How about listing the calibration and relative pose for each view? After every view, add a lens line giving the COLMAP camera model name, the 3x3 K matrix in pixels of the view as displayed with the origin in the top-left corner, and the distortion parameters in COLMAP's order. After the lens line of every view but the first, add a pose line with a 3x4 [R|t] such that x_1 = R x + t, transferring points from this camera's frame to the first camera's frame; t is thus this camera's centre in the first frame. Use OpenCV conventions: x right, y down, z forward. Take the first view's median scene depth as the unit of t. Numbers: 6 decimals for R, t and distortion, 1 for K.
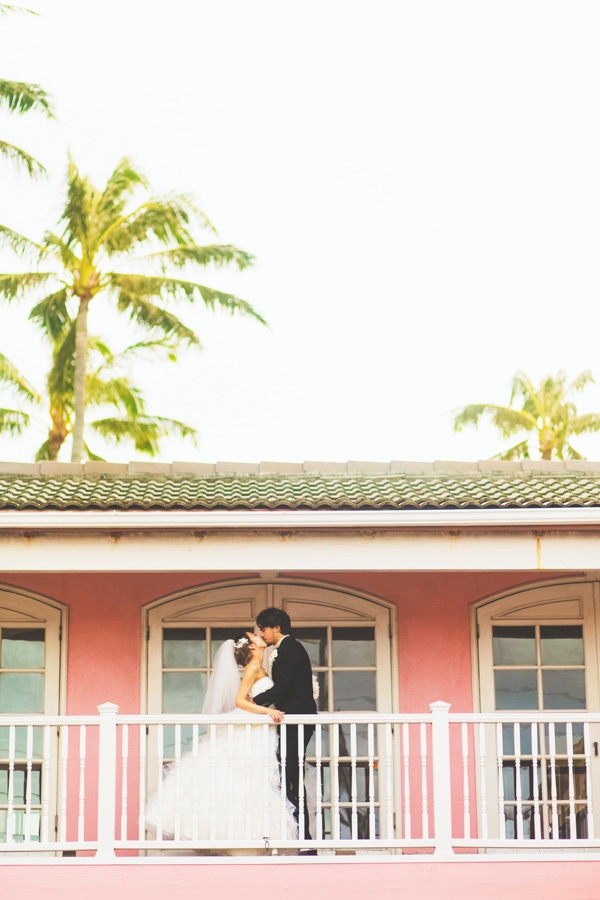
lens RADIAL K [[2012.3, 0, 304.0], [0, 2012.3, 433.3], [0, 0, 1]] dist [-0.020436, -0.055963]
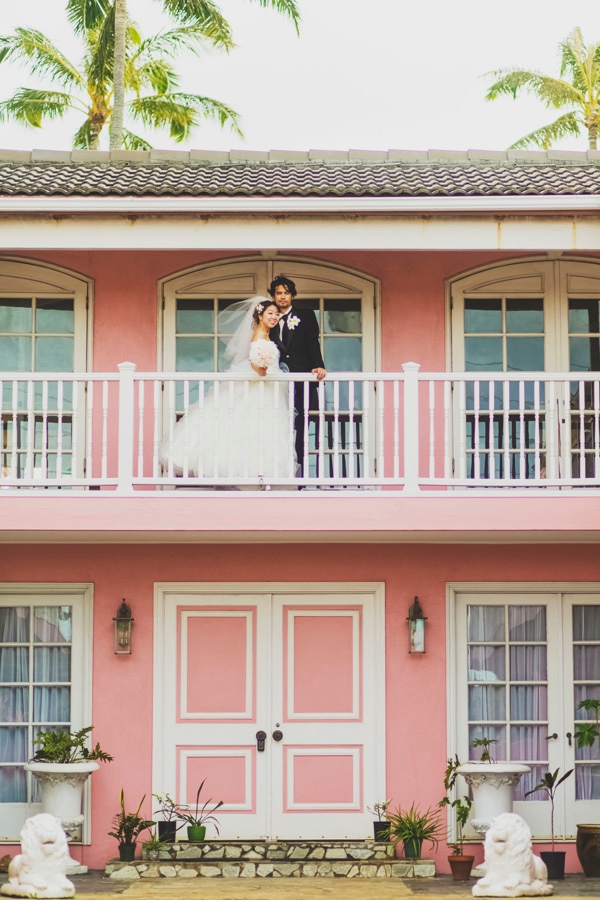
lens RADIAL K [[2012.3, 0, 304.0], [0, 2012.3, 433.3], [0, 0, 1]] dist [-0.020436, -0.055963]
pose [[0.999733, 0.006411, -0.022209, 0.028474], [-0.002821, 0.987425, 0.158062, -0.009045], [0.022943, -0.157957, 0.987179, -0.141859]]
